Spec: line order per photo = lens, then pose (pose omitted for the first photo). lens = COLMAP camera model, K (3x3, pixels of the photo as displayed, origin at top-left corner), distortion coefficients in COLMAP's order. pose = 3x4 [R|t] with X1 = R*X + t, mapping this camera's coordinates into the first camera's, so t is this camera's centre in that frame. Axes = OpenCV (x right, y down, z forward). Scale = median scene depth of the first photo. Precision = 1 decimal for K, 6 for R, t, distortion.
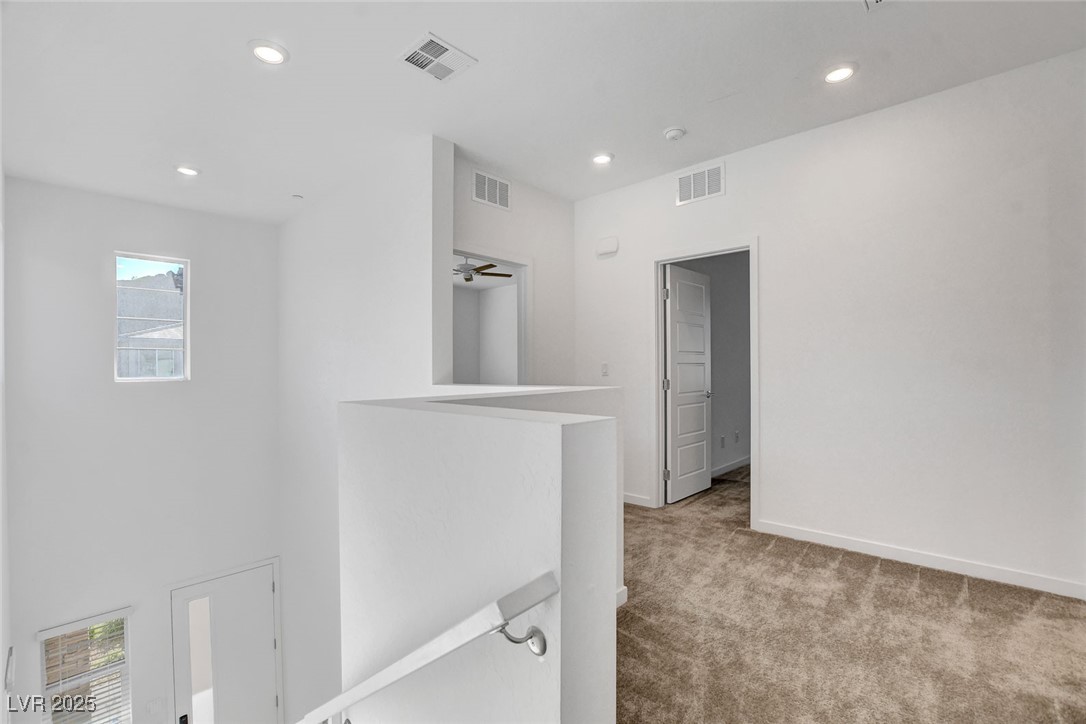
lens RADIAL K [[486.1, 0, 543.7], [0, 486.1, 365.3], [0, 0, 1]] dist [-0.021513, 0.004037]
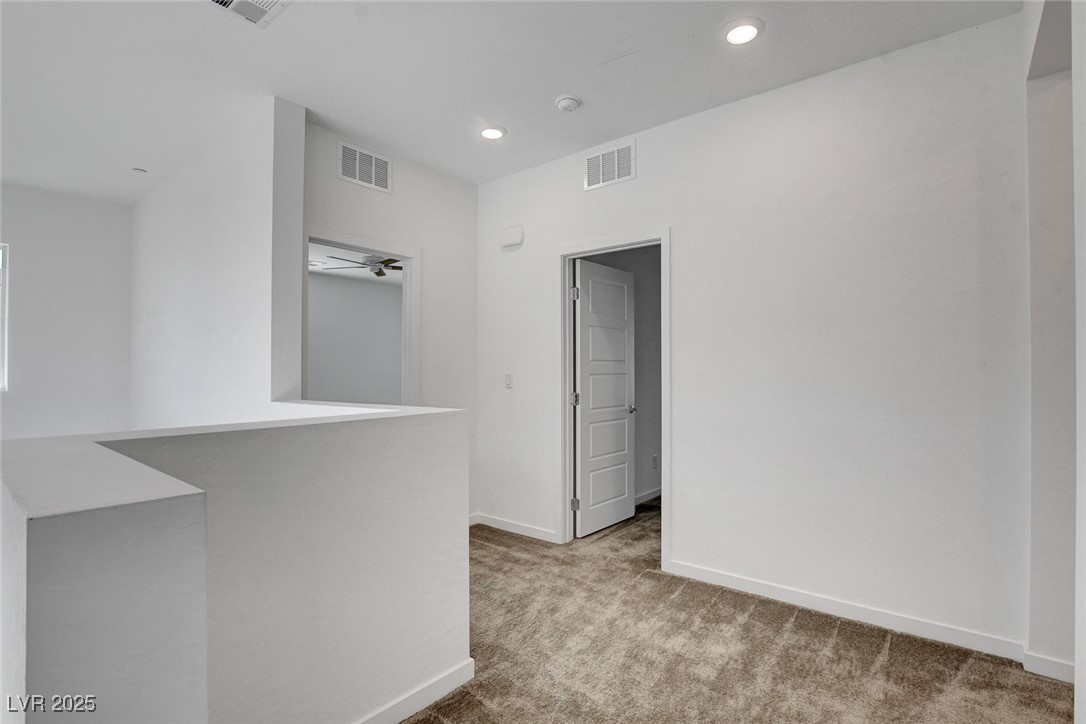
lens RADIAL K [[526.2, 0, 540.6], [0, 526.2, 363.4], [0, 0, 1]] dist [-0.013667, -0.001974]
pose [[0.998144, 0.005784, 0.060630, 0.190225], [-0.005108, 0.999923, -0.011299, -0.017186], [-0.060691, 0.010968, 0.998096, 0.104394]]
